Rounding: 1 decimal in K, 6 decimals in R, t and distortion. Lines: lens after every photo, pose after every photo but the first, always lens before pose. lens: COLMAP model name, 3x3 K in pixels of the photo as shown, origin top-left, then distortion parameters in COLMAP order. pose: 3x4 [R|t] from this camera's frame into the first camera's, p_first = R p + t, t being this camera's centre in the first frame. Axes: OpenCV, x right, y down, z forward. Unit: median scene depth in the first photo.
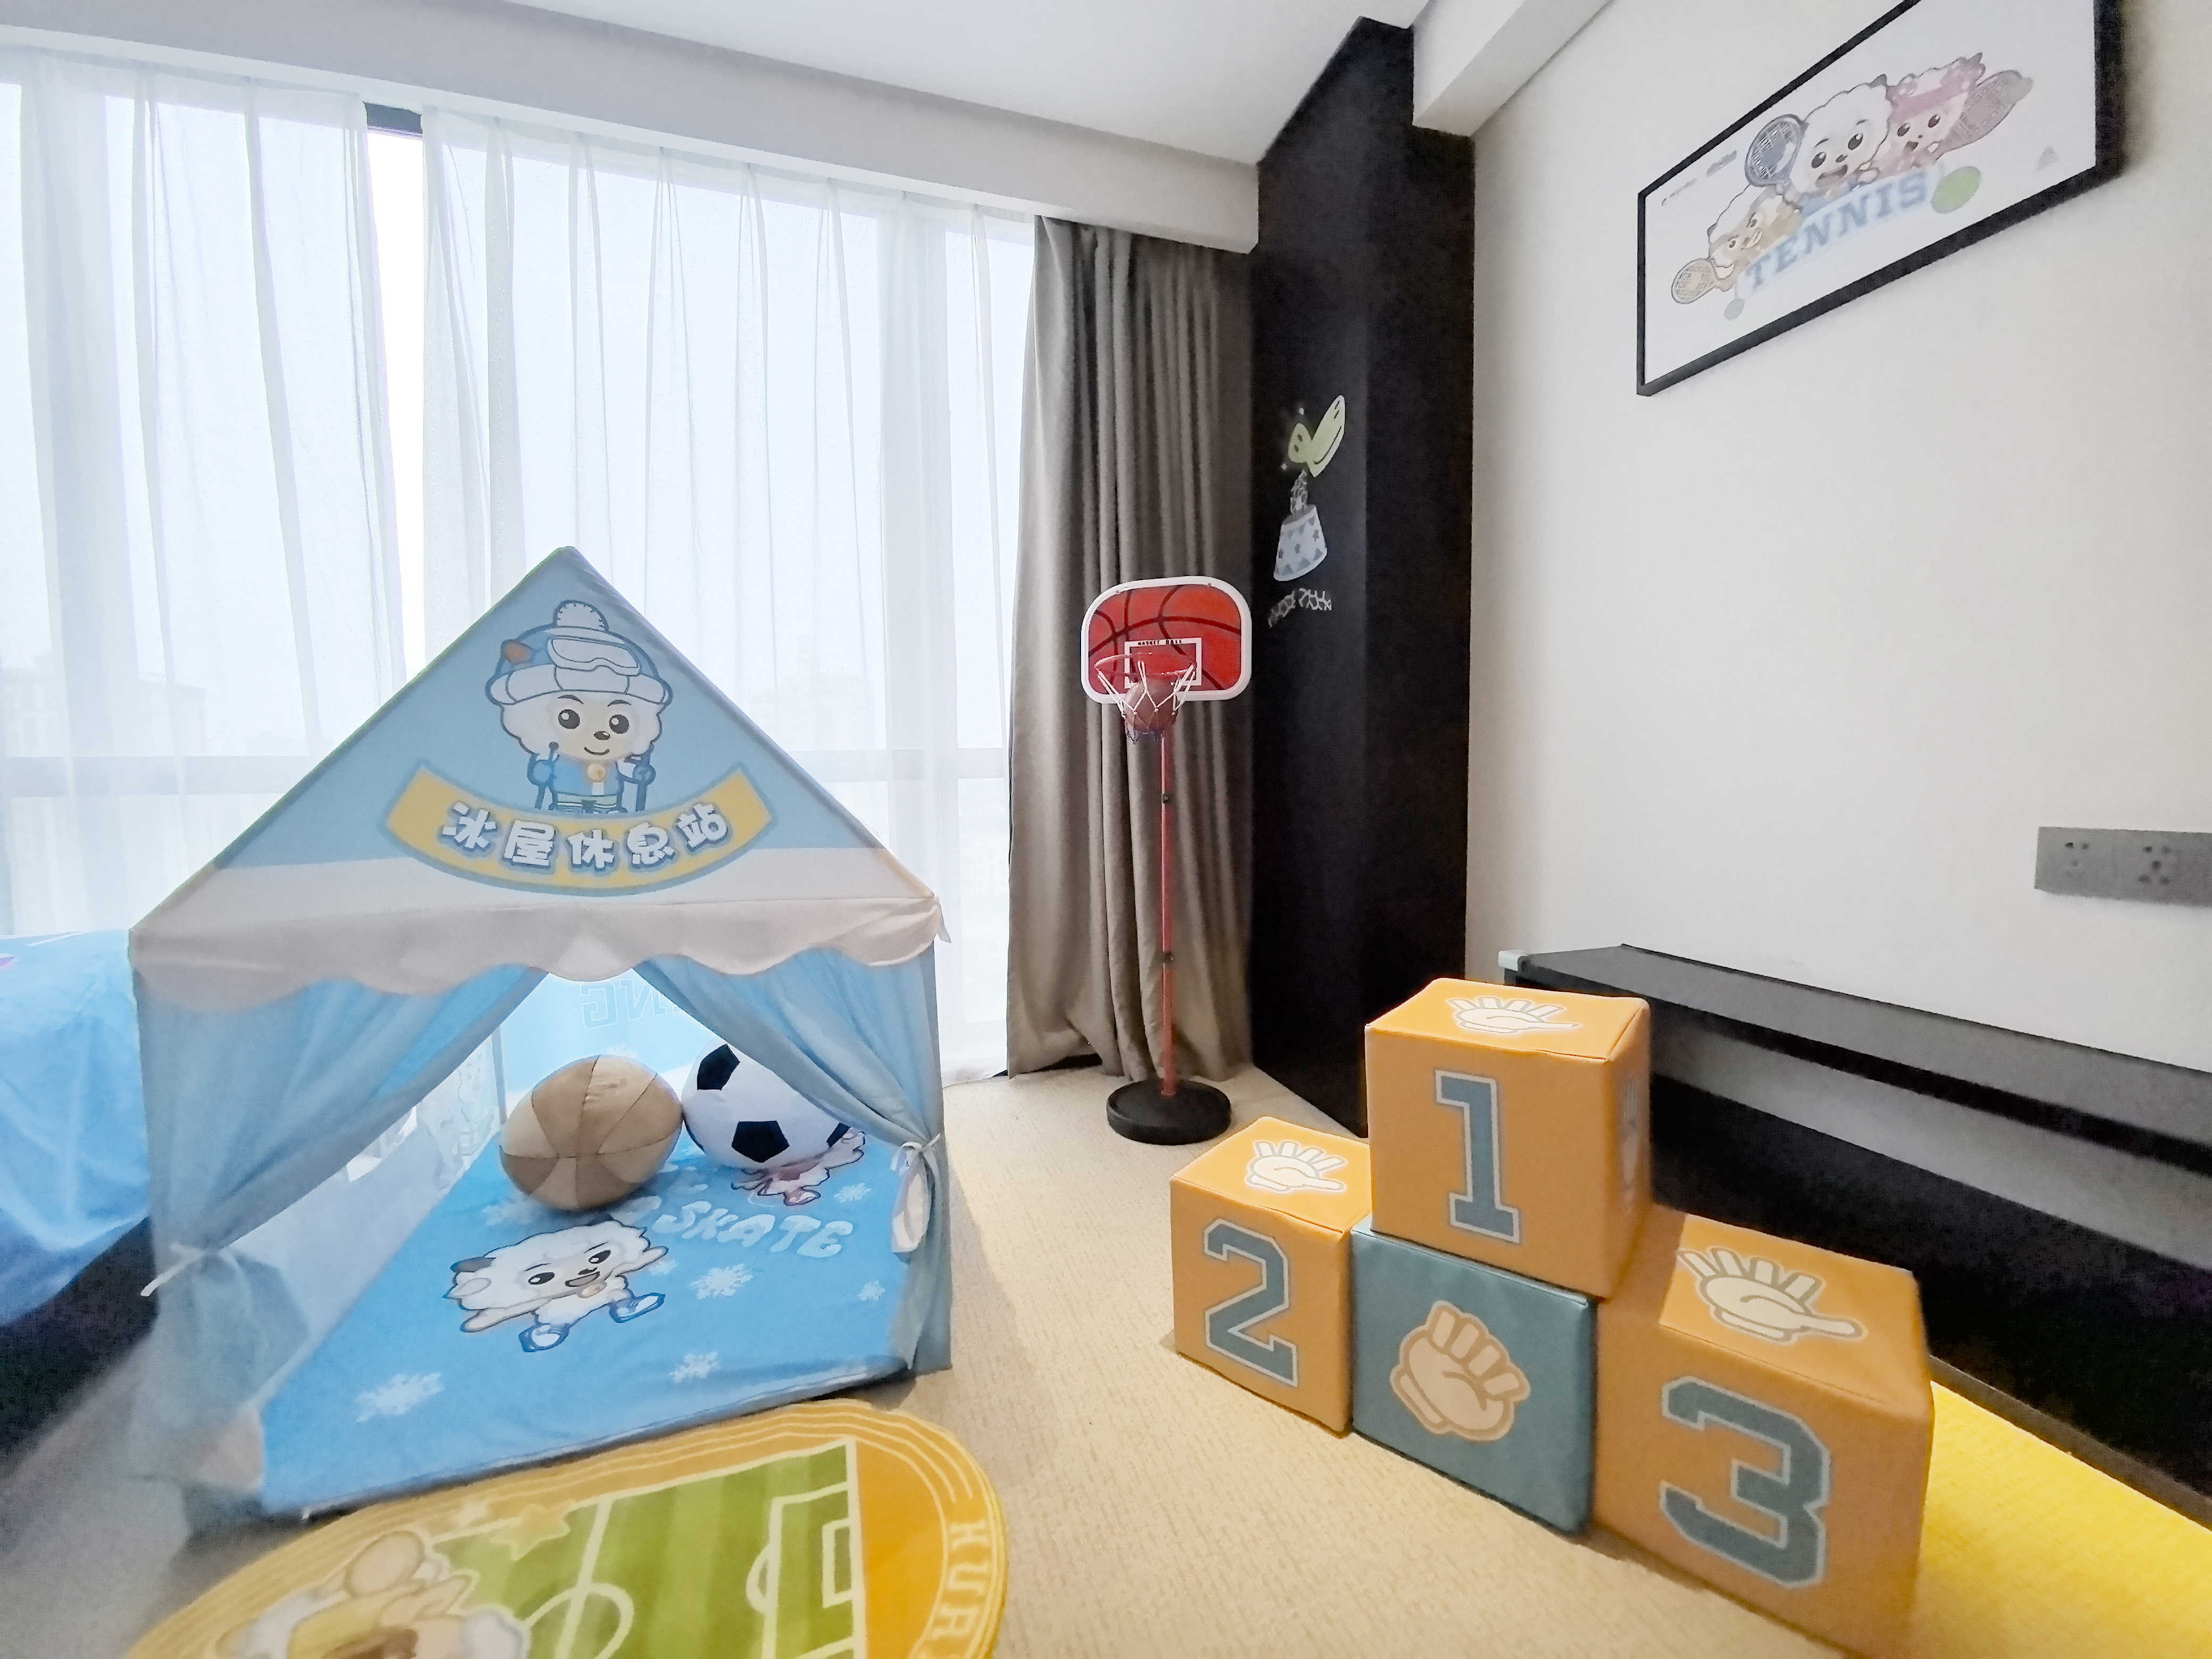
lens RADIAL K [[868.8, 0, 1102.7], [0, 868.8, 831.9], [0, 0, 1]] dist [-0.010640, -0.000679]
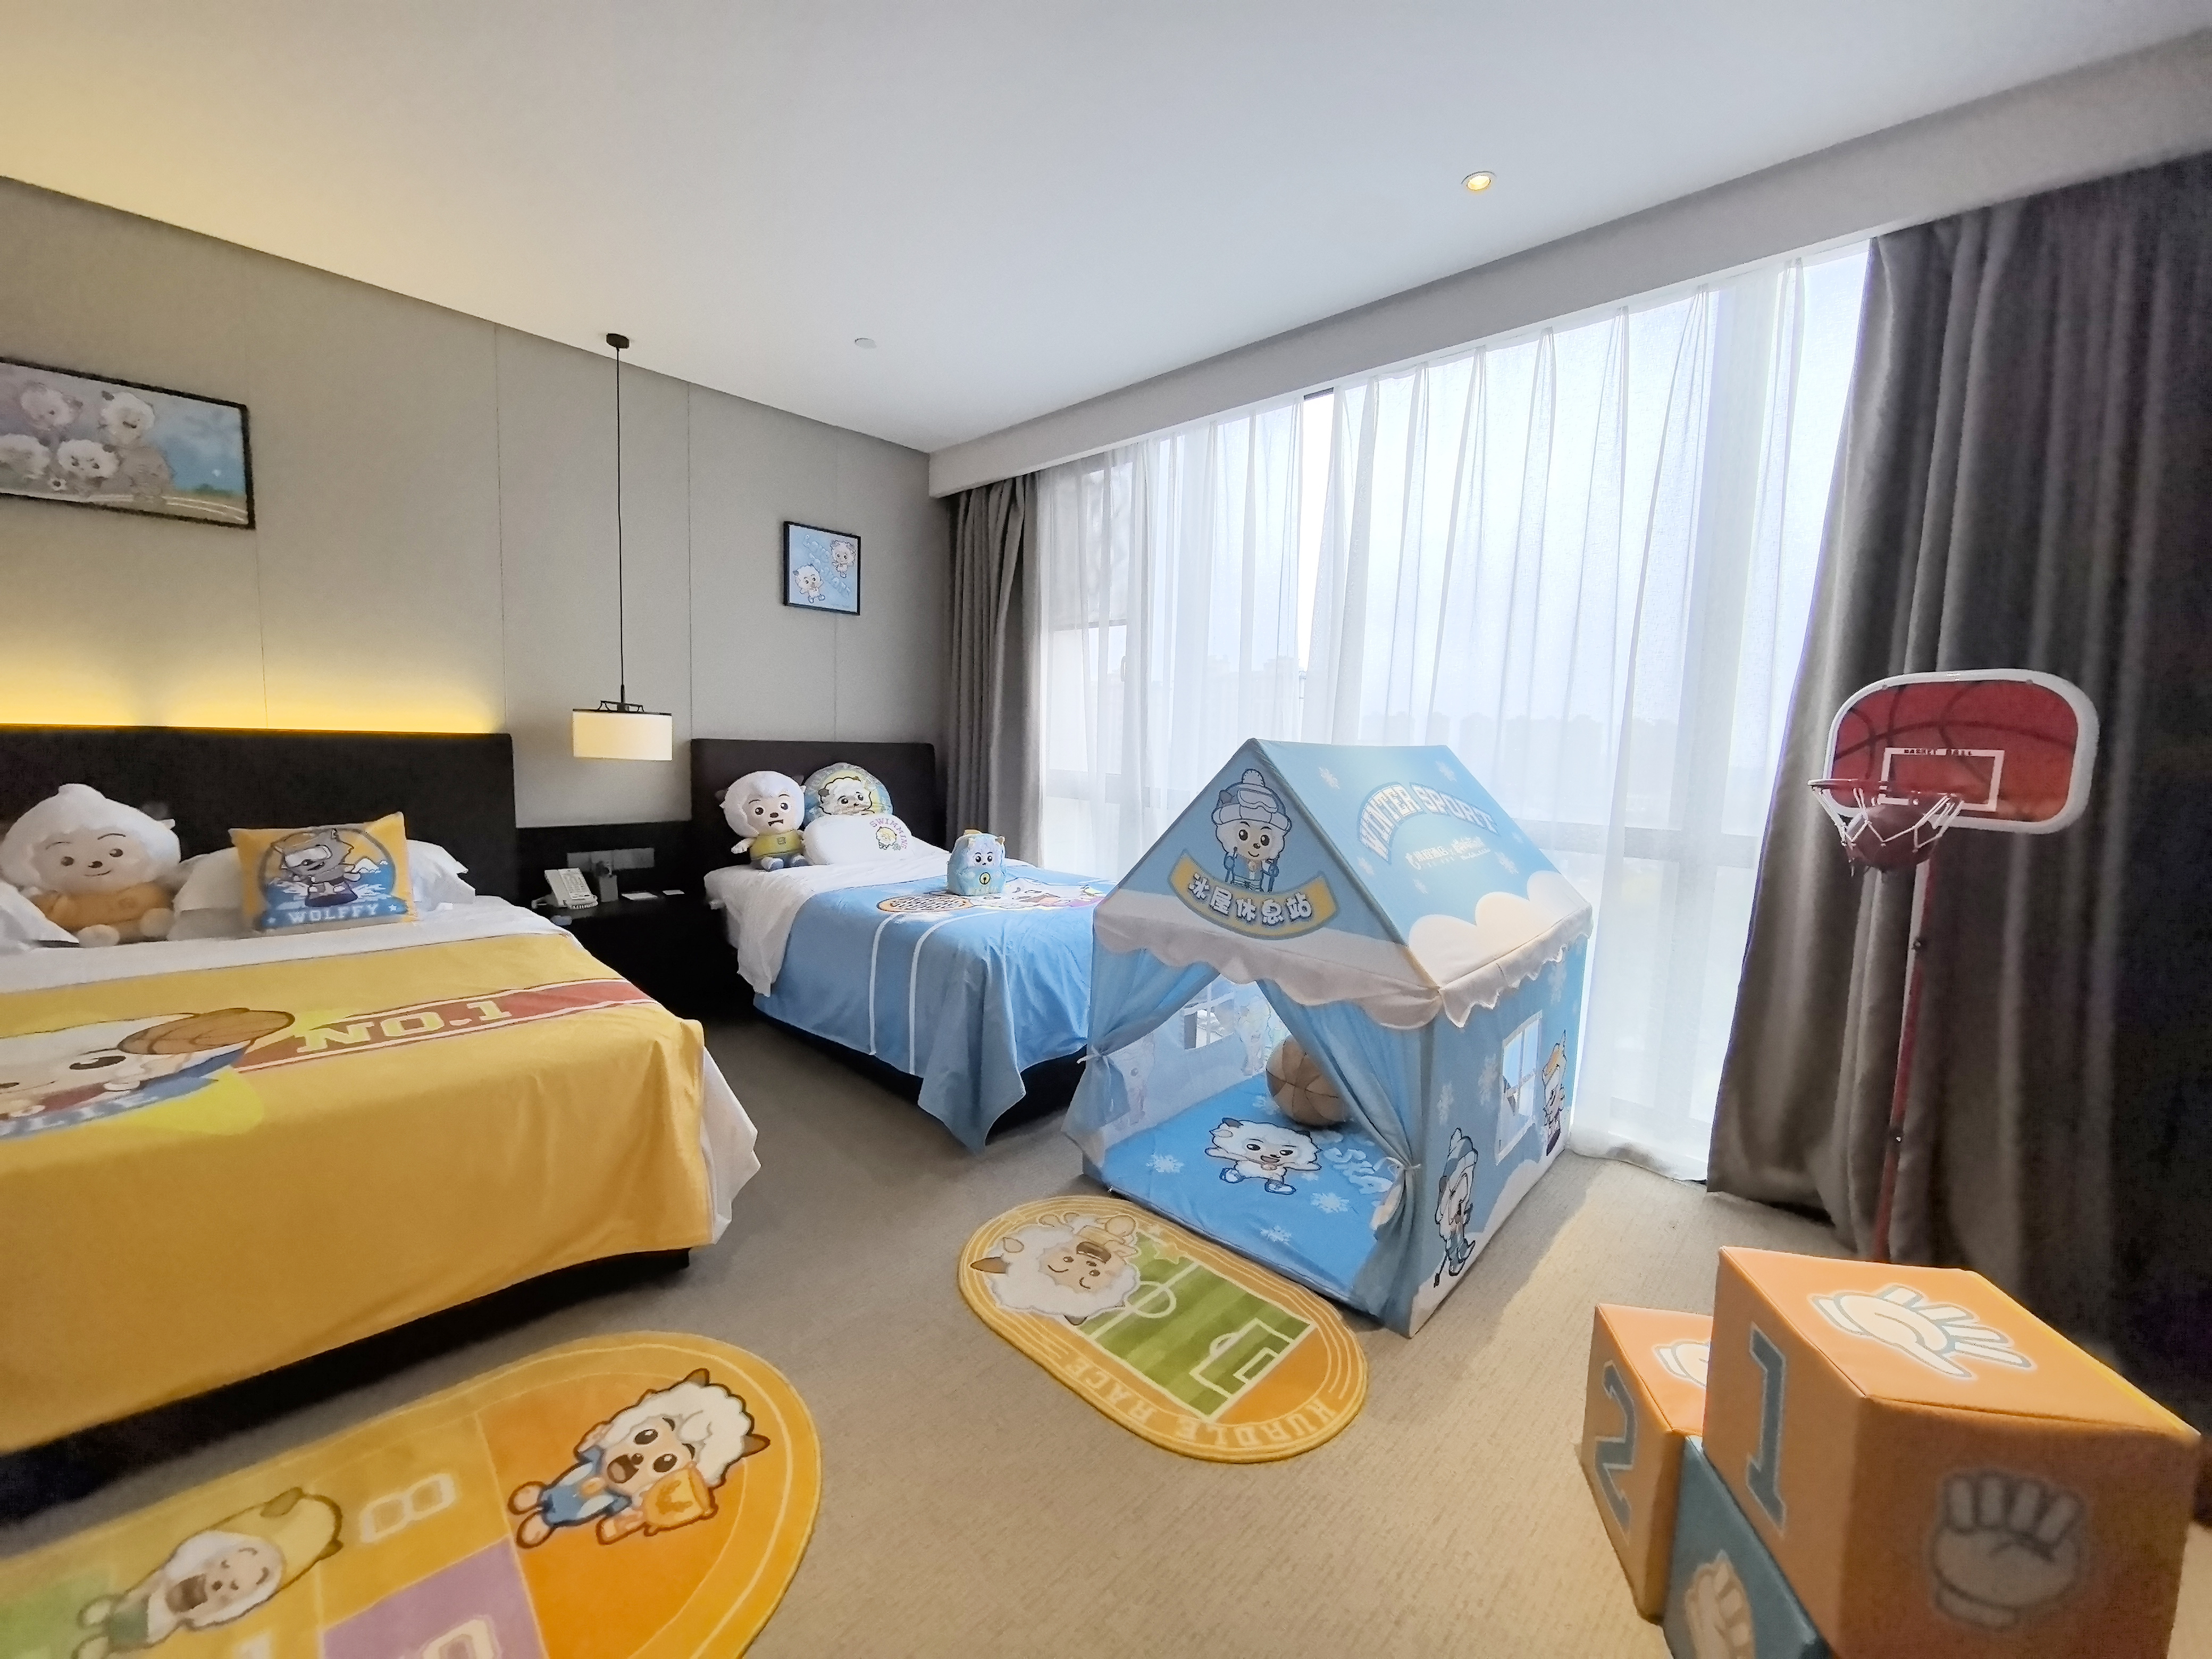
lens RADIAL K [[868.8, 0, 1097.0], [0, 868.8, 827.8], [0, 0, 1]] dist [-0.010640, -0.000679]
pose [[0.465407, 0.119664, -0.876970, 0.757489], [-0.102163, 0.991459, 0.081068, -0.244596], [0.879181, 0.051864, 0.473657, -0.100415]]
